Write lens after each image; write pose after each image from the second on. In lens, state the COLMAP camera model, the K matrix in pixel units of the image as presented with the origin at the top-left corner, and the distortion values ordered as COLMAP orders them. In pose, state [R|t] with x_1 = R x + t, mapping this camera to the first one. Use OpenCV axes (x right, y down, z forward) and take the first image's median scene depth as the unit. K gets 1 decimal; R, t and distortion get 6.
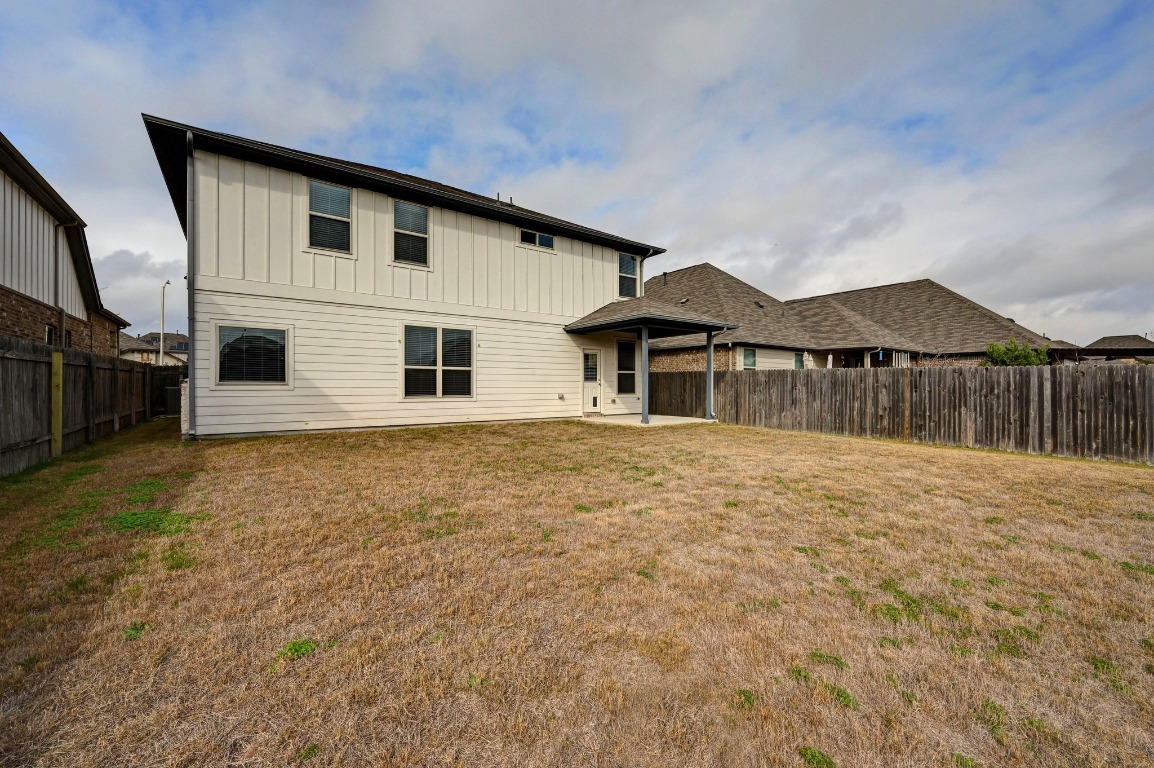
lens RADIAL K [[457.6, 0, 578.6], [0, 457.6, 384.4], [0, 0, 1]] dist [-0.000196, 0.001033]
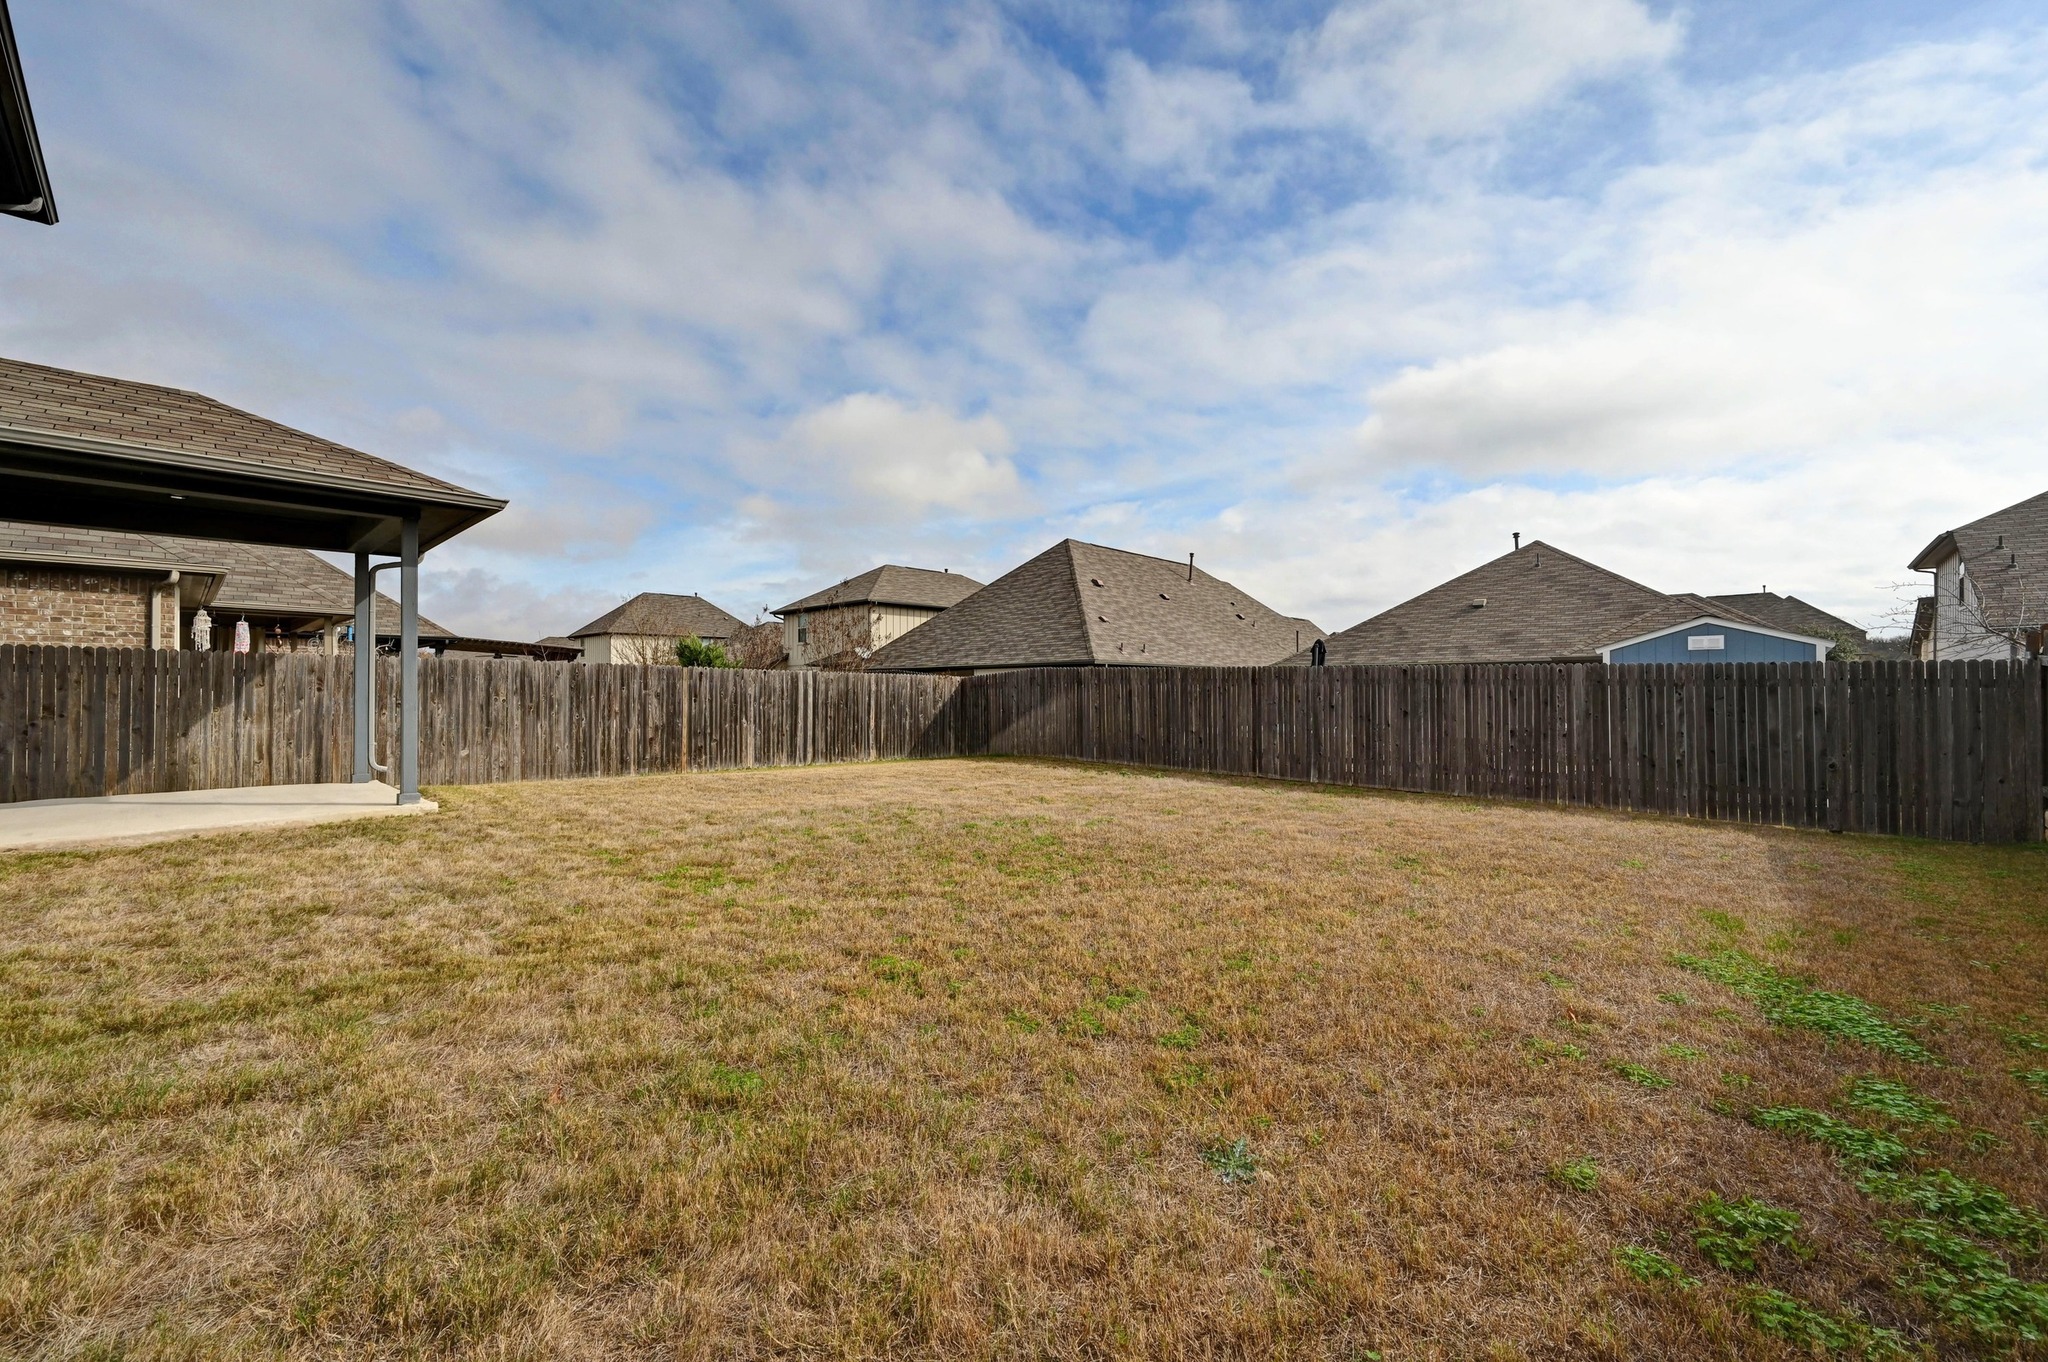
lens RADIAL K [[812.1, 0, 1020.8], [0, 812.1, 680.9], [0, 0, 1]] dist [-0.000196, 0.001033]
pose [[-0.177443, 0.008853, 0.984091, -0.550129], [-0.003677, 0.999947, -0.009658, -0.005098], [-0.984124, -0.005332, -0.177401, 0.656280]]
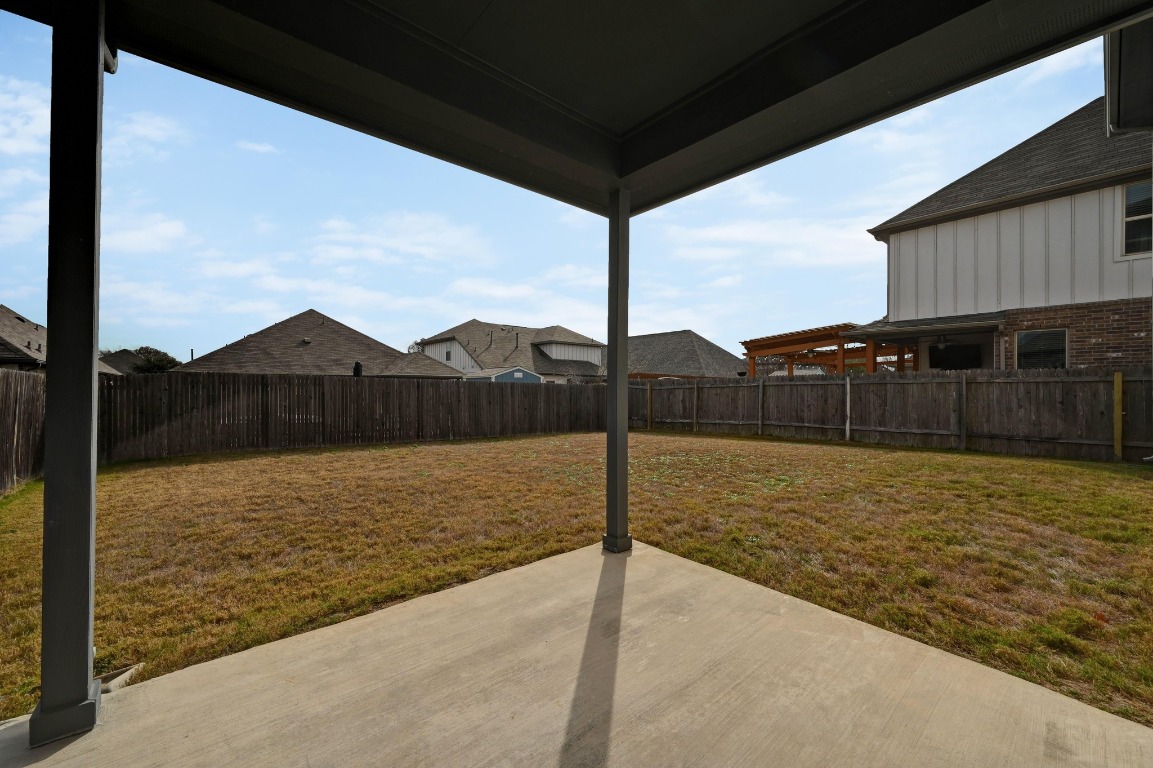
lens RADIAL K [[463.9, 0, 577.0], [0, 463.9, 387.5], [0, 0, 1]] dist [0.000621, 0.000050]
pose [[-0.996825, -0.005899, -0.079401, 0.205769], [-0.005262, 0.999952, -0.008237, -0.008401], [0.079445, -0.007793, -0.996809, 1.289580]]
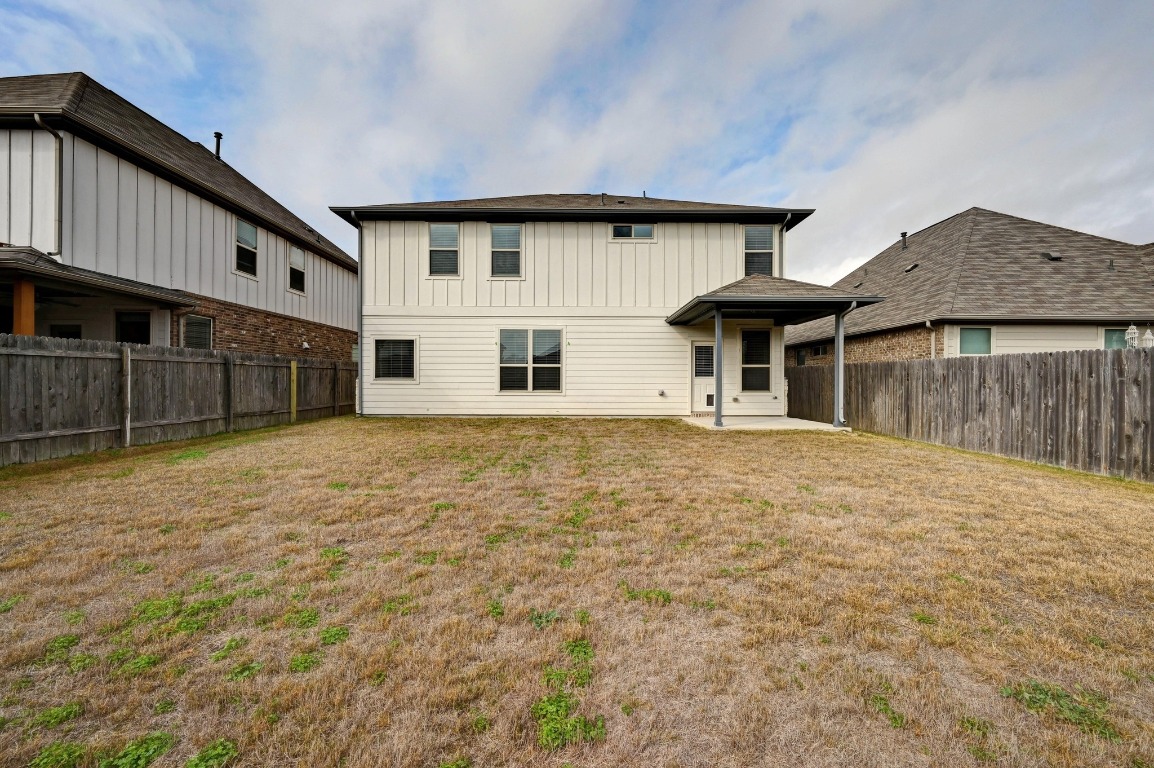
lens RADIAL K [[457.6, 0, 573.8], [0, 457.6, 382.0], [0, 0, 1]] dist [-0.000196, 0.001033]
pose [[0.803505, 0.000920, -0.595298, 0.434993], [-0.001256, 0.999999, -0.000150, 0.004392], [0.595297, 0.000868, 0.803505, 0.160205]]
